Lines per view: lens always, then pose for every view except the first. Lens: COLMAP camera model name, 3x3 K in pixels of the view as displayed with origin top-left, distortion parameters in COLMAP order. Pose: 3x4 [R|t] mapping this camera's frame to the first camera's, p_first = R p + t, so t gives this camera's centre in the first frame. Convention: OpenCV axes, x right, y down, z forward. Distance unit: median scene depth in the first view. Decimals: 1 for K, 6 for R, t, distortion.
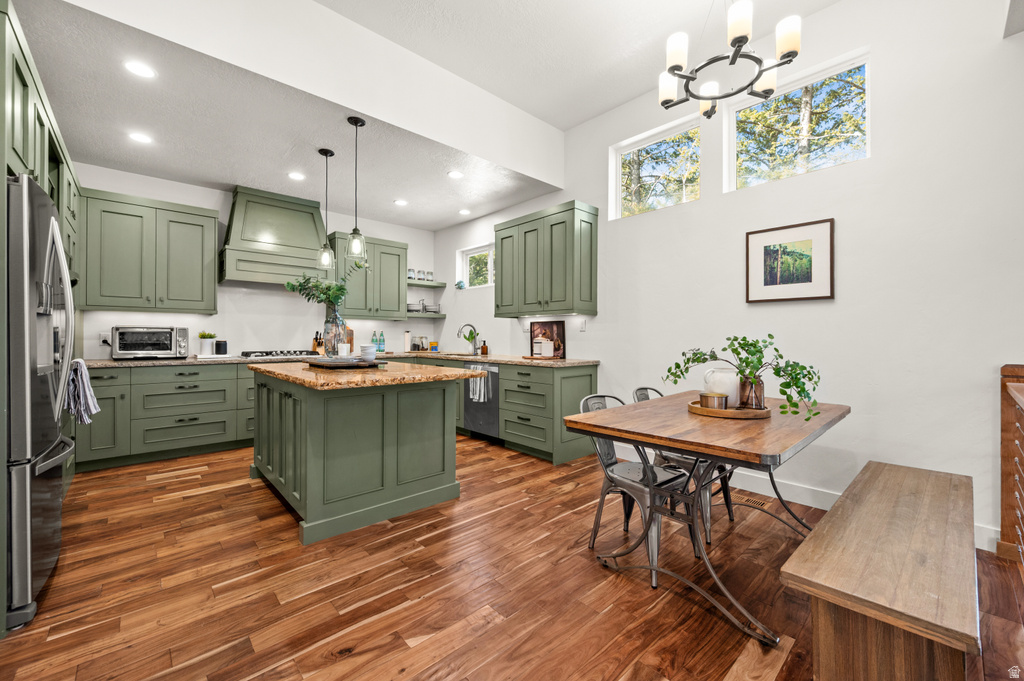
lens RADIAL K [[408.9, 0, 515.9], [0, 408.9, 336.2], [0, 0, 1]] dist [-0.000006, -0.000260]
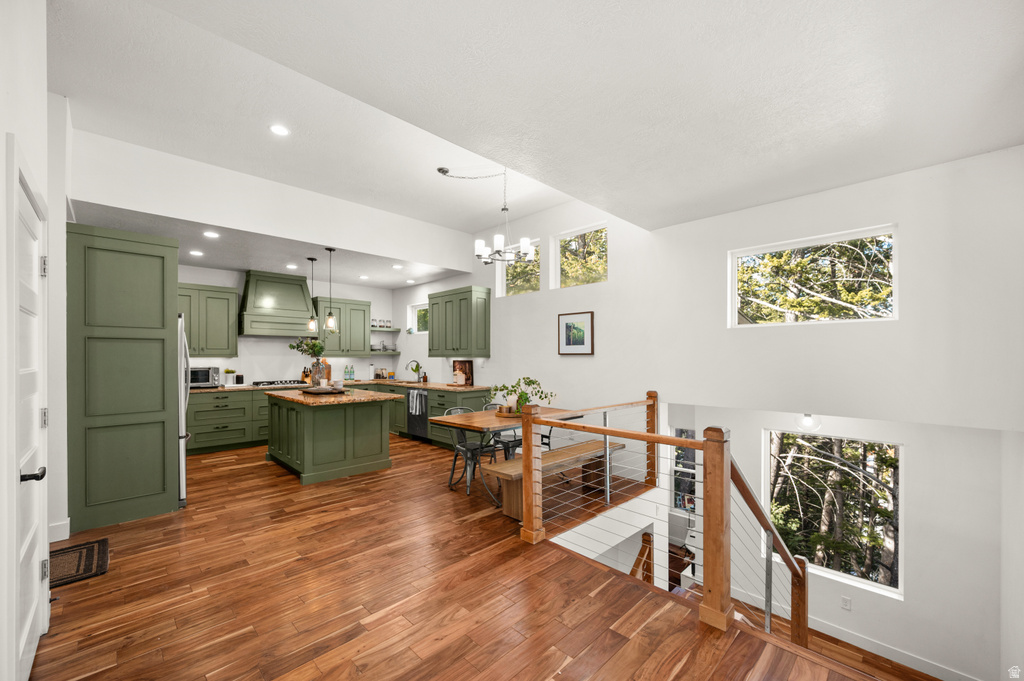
lens RADIAL K [[408.9, 0, 515.5], [0, 408.9, 355.8], [0, 0, 1]] dist [-0.000006, -0.000260]
pose [[0.999306, -0.003337, 0.037108, 0.244319], [0.003314, 0.999994, 0.000687, -0.060857], [-0.037110, -0.000564, 0.999311, -0.567725]]
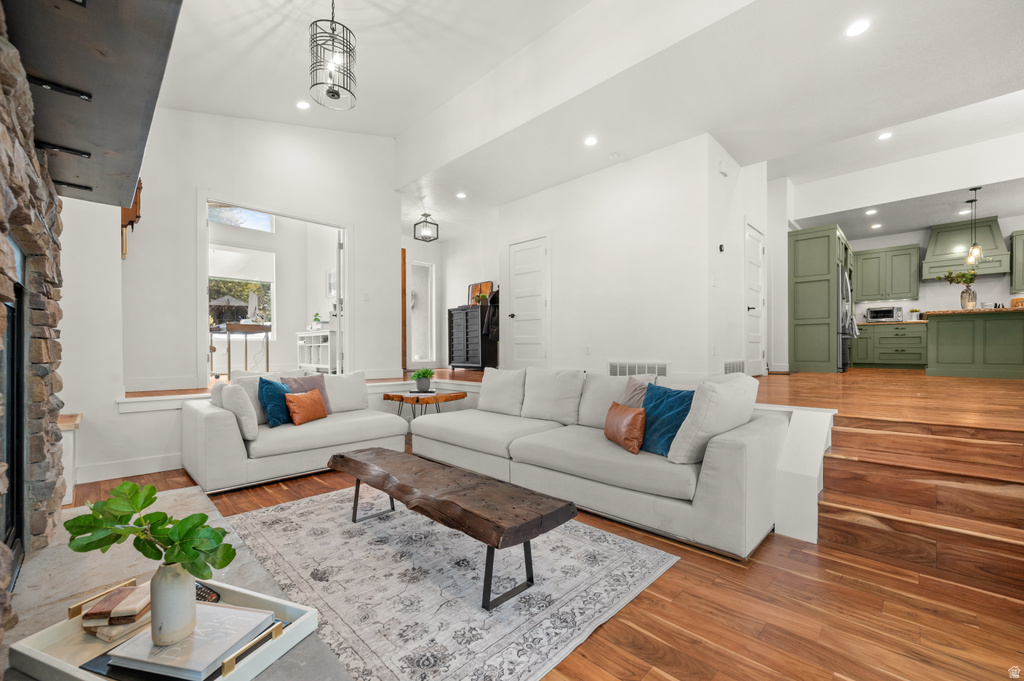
lens RADIAL K [[408.9, 0, 518.4], [0, 408.9, 348.4], [0, 0, 1]] dist [-0.000006, -0.000260]
pose [[0.053076, -0.000376, -0.998590, 1.126326], [0.001225, 0.999999, -0.000311, 0.187117], [0.998590, -0.001207, 0.053076, -1.009213]]
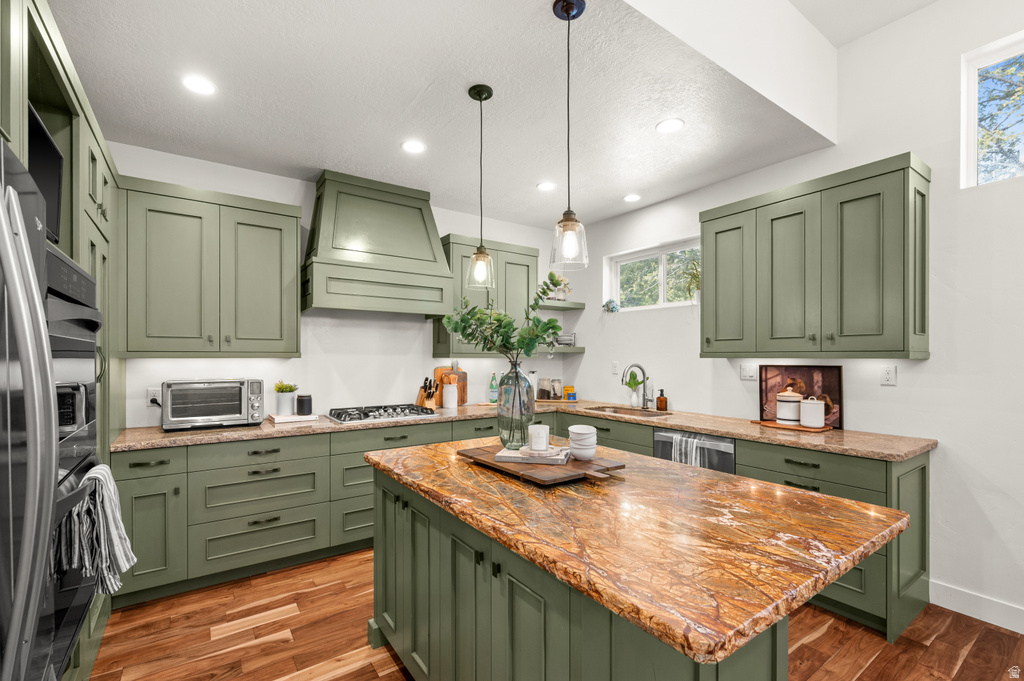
lens RADIAL K [[446.8, 0, 510.4], [0, 446.8, 357.3], [0, 0, 1]] dist [0.000427, 0.000232]
pose [[0.991351, -0.003443, -0.131193, -0.302465], [0.003858, 0.999988, 0.002915, -0.059487], [0.131182, -0.003396, 0.991353, 0.323815]]
